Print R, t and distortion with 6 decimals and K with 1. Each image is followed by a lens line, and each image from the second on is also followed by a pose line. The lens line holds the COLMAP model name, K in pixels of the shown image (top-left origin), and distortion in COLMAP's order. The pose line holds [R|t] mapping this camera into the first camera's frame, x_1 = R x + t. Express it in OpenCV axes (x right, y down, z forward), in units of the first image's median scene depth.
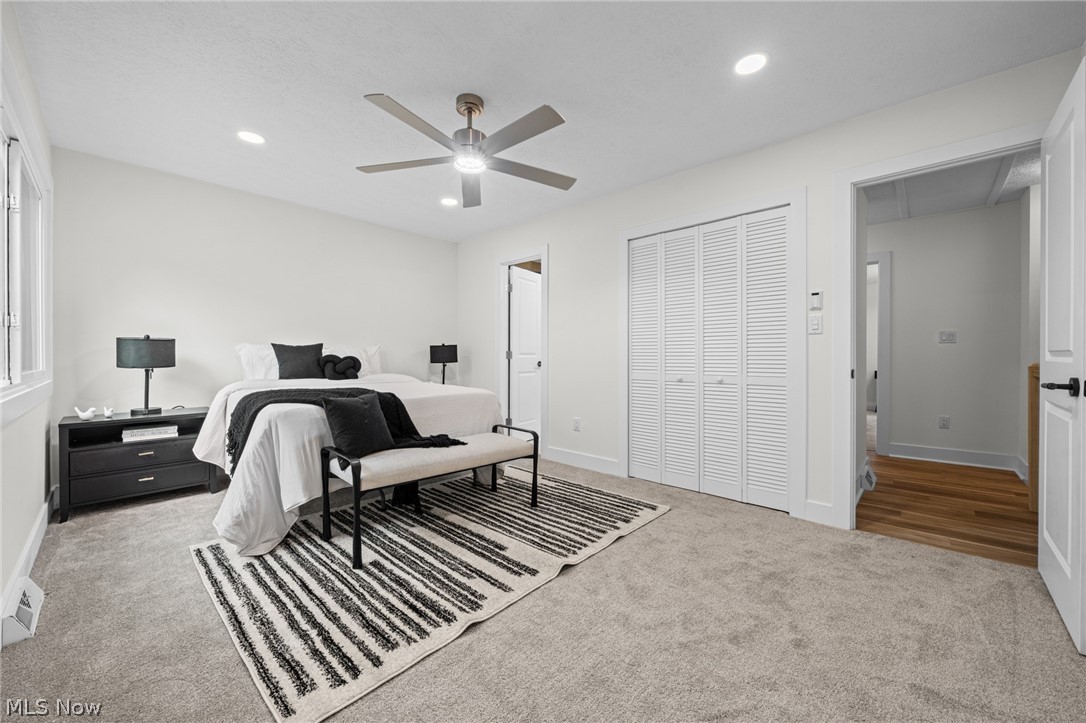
lens RADIAL K [[415.1, 0, 543.6], [0, 415.1, 366.0], [0, 0, 1]] dist [-0.003730, -0.000664]
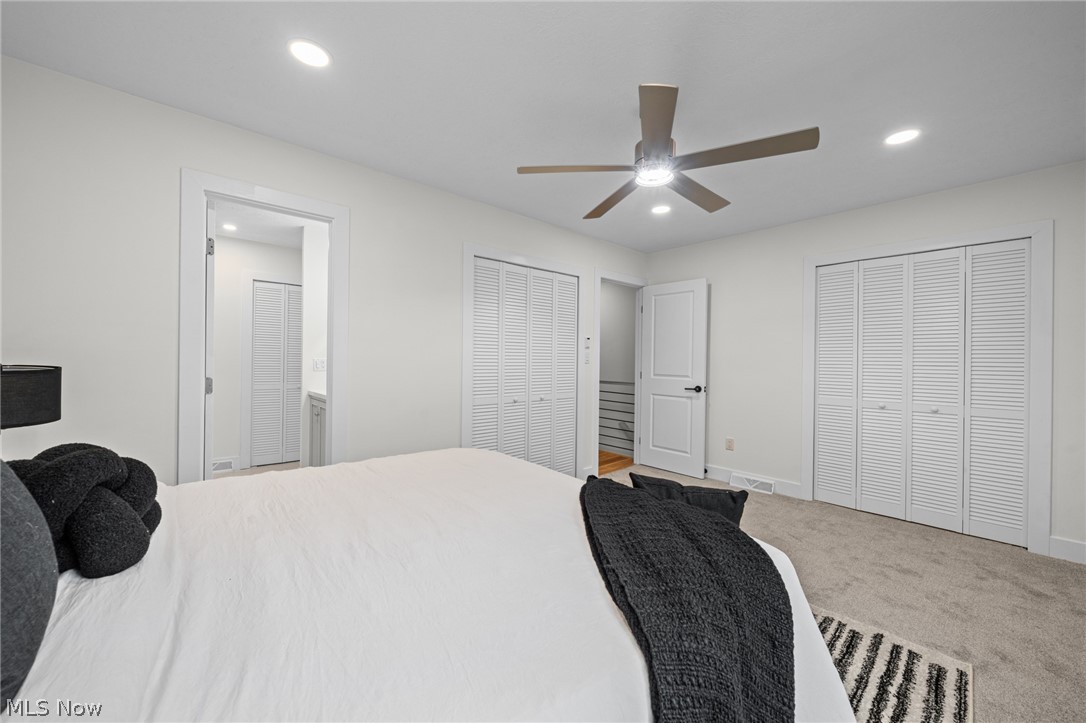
lens RADIAL K [[415.1, 0, 542.5], [0, 415.1, 355.7], [0, 0, 1]] dist [-0.003730, -0.000664]
pose [[0.076352, 0.015717, 0.996957, -1.691828], [0.006020, 0.999850, -0.016223, -0.151321], [-0.997063, 0.007240, 0.076246, 1.834124]]
